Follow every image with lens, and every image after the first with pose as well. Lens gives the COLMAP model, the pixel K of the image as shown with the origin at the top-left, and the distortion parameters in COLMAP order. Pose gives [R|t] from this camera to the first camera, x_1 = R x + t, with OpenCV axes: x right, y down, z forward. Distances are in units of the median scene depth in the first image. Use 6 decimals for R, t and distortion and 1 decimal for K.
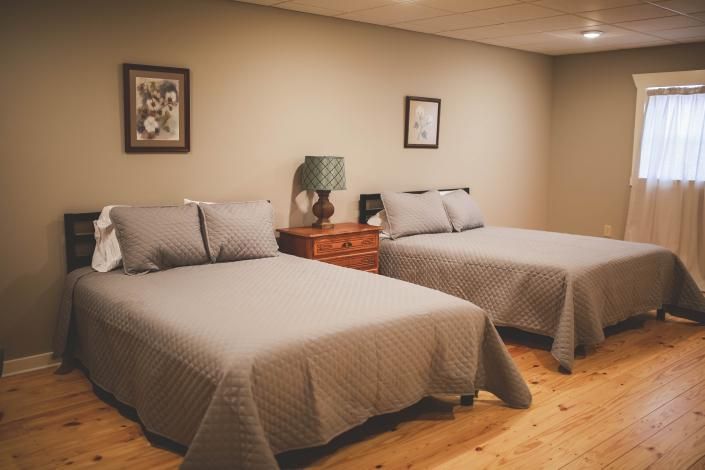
lens RADIAL K [[657.1, 0, 352.5], [0, 657.1, 235.0], [0, 0, 1]] dist [-0.057593, 0.008503]
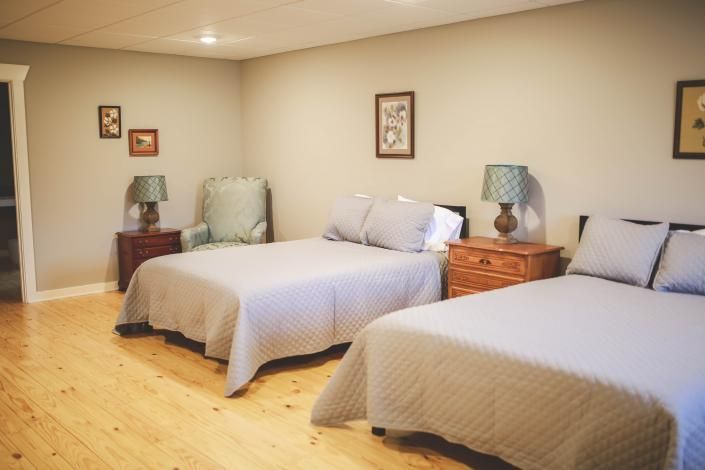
lens RADIAL K [[678.1, 0, 351.0], [0, 678.1, 239.4], [0, 0, 1]] dist [-0.054746, 0.083750]
pose [[0.010259, 0.129153, -0.991572, 1.069895], [-0.134277, 0.982820, 0.126624, -0.127984], [0.990891, 0.131847, 0.027425, 0.904918]]
